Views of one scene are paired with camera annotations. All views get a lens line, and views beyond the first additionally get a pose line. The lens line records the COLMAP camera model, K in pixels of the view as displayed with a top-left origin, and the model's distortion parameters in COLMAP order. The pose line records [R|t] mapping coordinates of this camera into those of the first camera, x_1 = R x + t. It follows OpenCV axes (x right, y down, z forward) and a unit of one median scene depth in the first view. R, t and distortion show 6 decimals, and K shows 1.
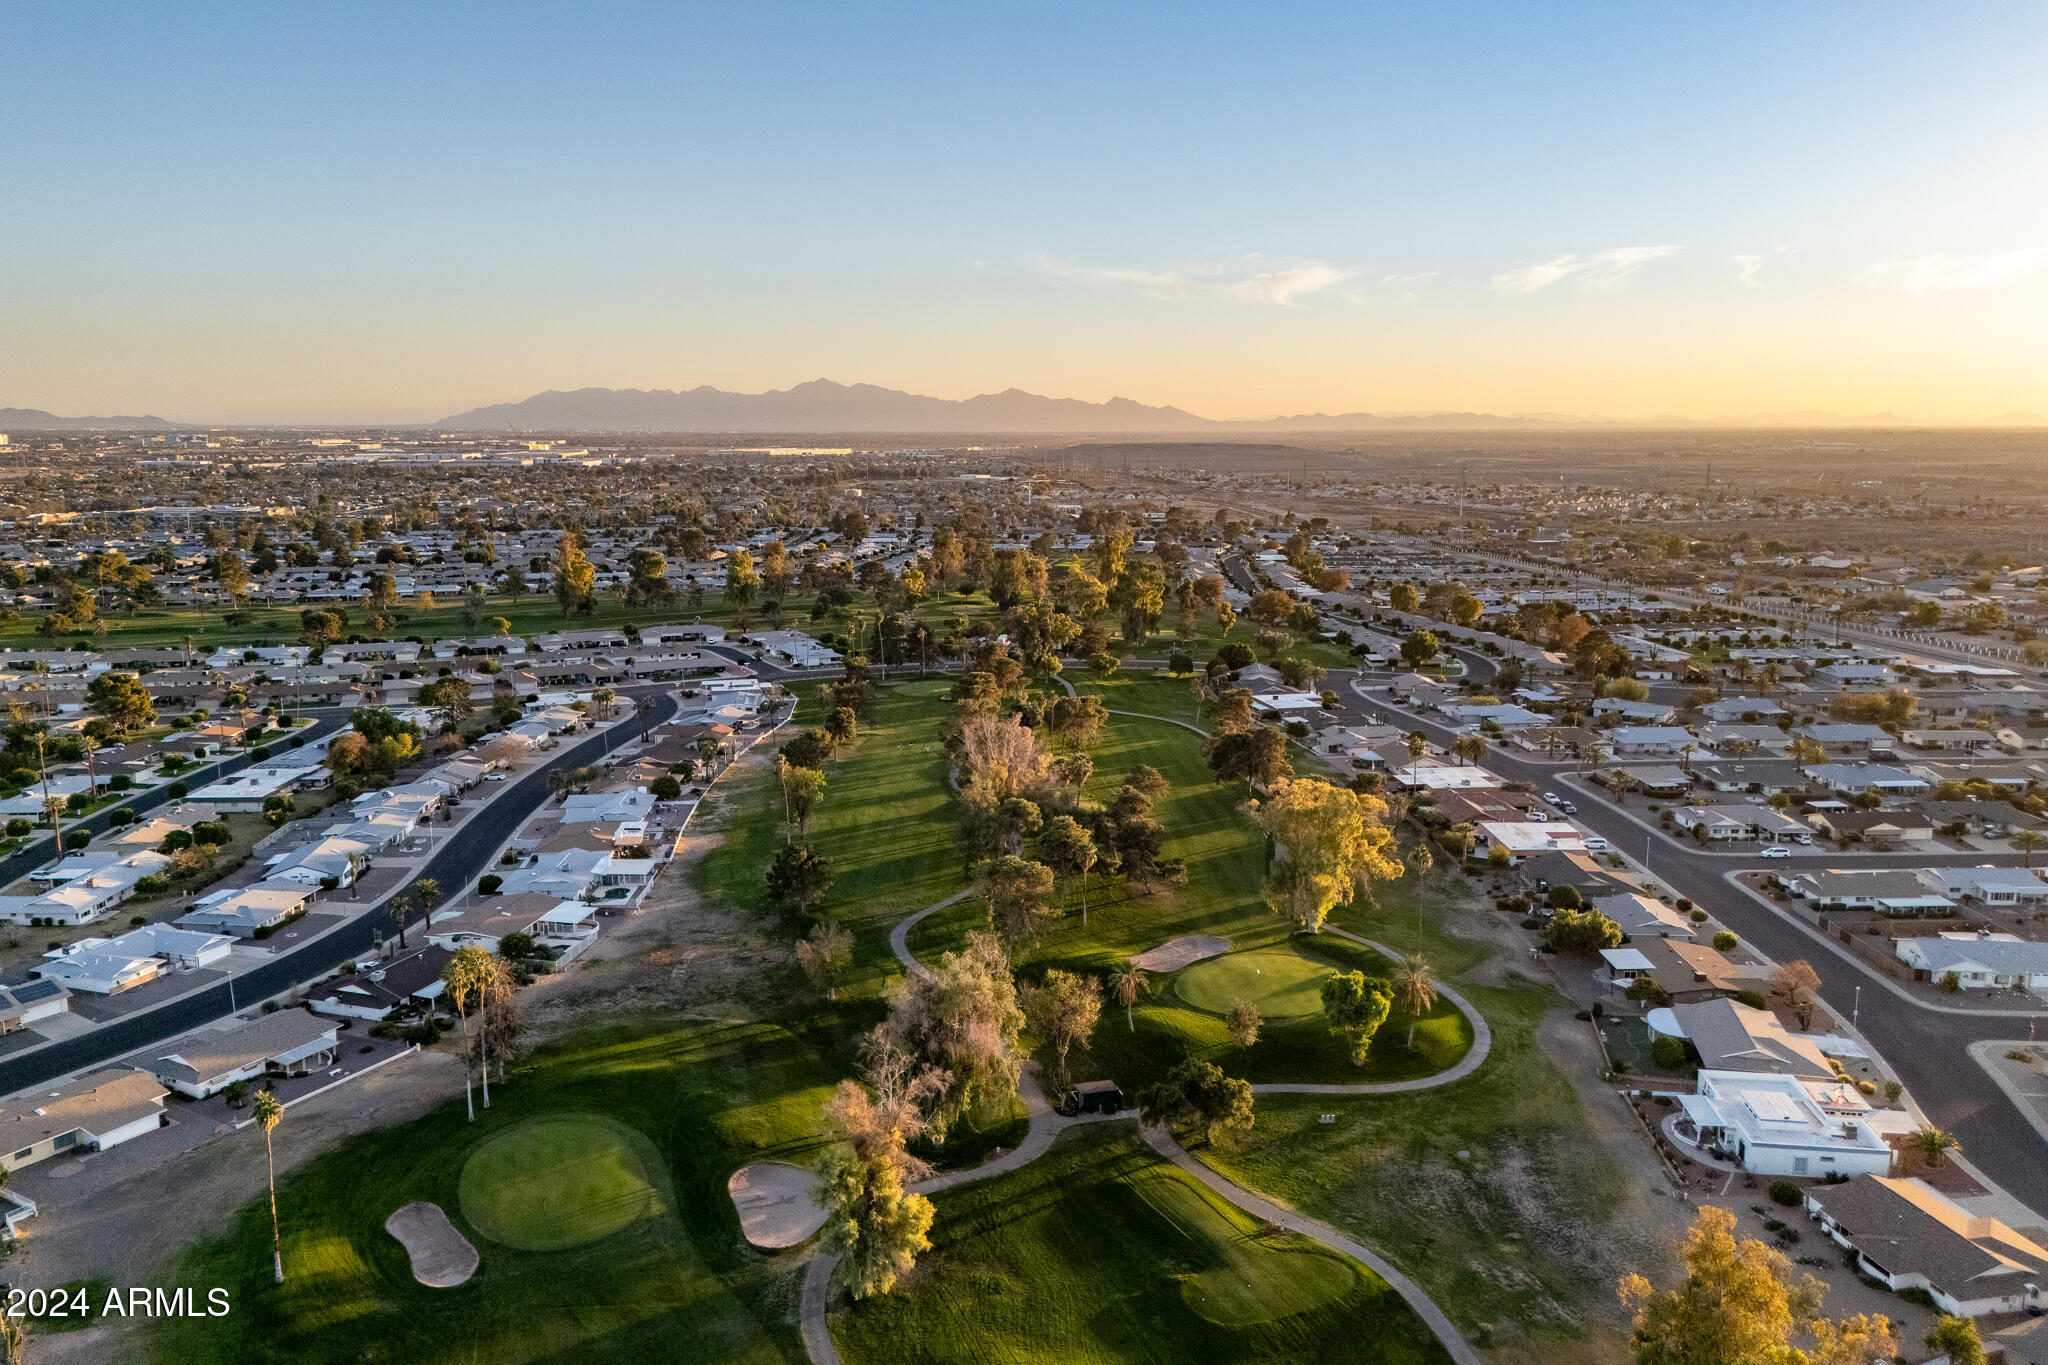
lens RADIAL K [[1460.5, 0, 1024.0], [0, 1460.5, 682.5], [0, 0, 1]] dist [0.051343, -0.000916]
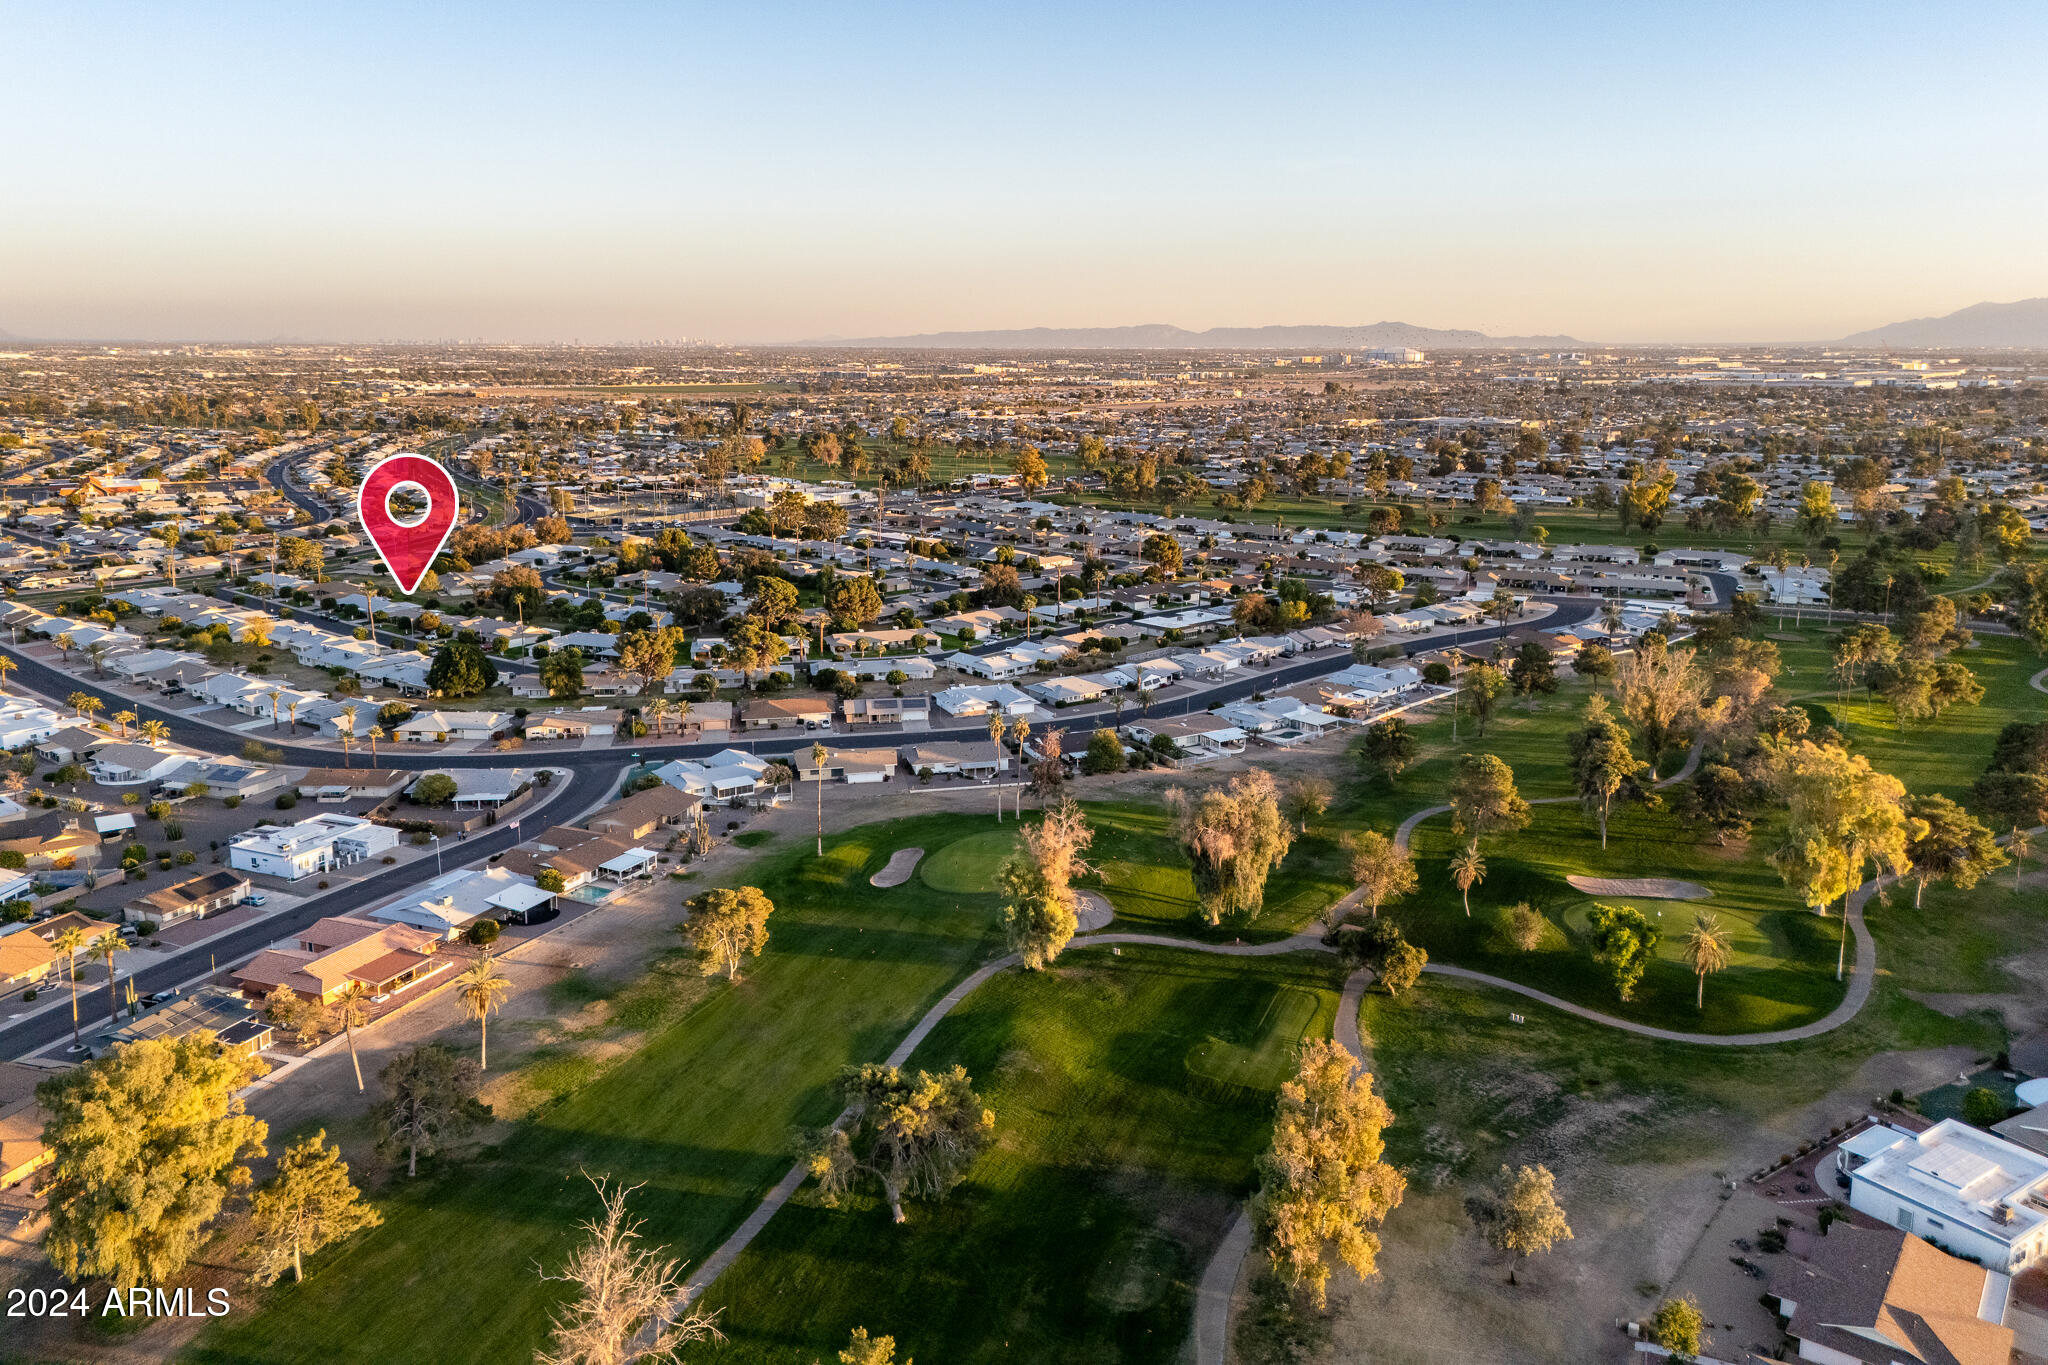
lens RADIAL K [[1460.5, 0, 1024.0], [0, 1460.5, 682.5], [0, 0, 1]] dist [0.051343, -0.000916]
pose [[0.664142, 0.172278, -0.727486, 0.206355], [-0.134496, 0.984743, 0.110414, -0.000337], [0.735408, 0.024514, 0.677181, 0.014316]]
